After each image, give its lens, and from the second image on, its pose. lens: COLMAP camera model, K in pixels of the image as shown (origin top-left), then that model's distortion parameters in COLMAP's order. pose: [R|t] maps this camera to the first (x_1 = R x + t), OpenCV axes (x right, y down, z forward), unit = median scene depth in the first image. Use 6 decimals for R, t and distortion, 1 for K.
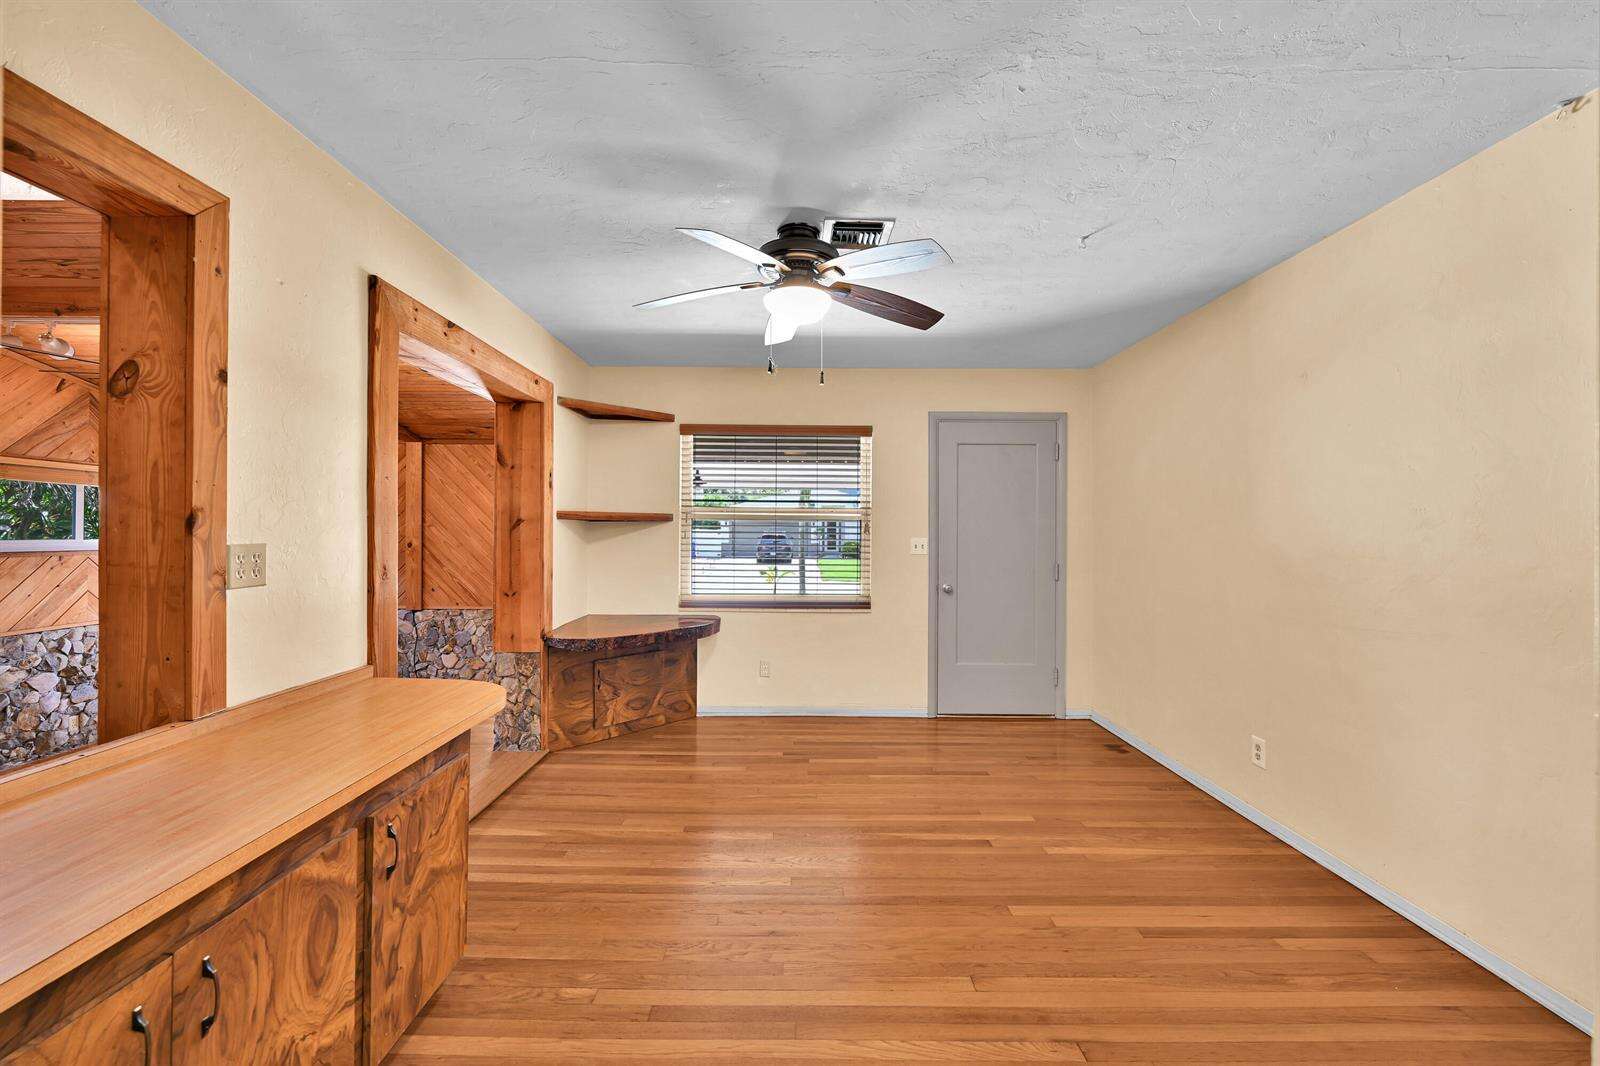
lens RADIAL K [[632.0, 0, 794.5], [0, 632.0, 529.9], [0, 0, 1]] dist [-0.000698, 0.000135]
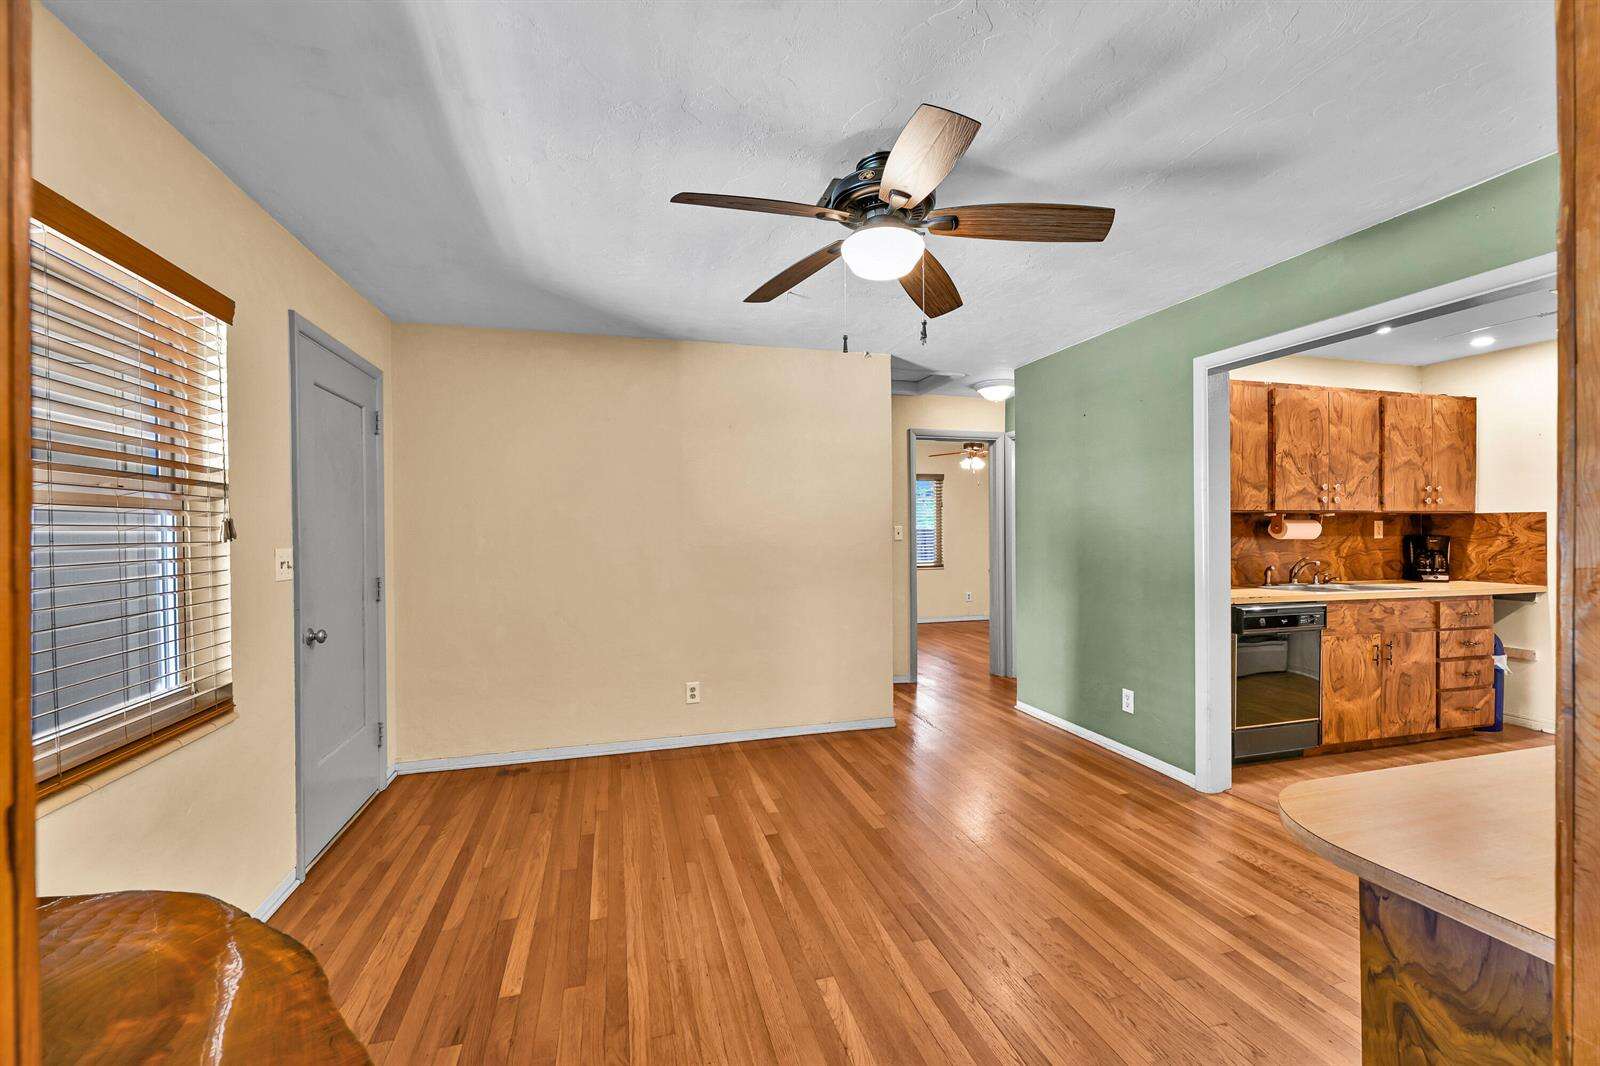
lens RADIAL K [[655.7, 0, 795.1], [0, 655.7, 530.1], [0, 0, 1]] dist [-0.000121, 0.000045]
pose [[-0.270703, -0.005953, 0.962644, -0.507569], [0.002951, 0.999971, 0.007014, -0.005344], [-0.962658, 0.004740, -0.270678, 0.873342]]
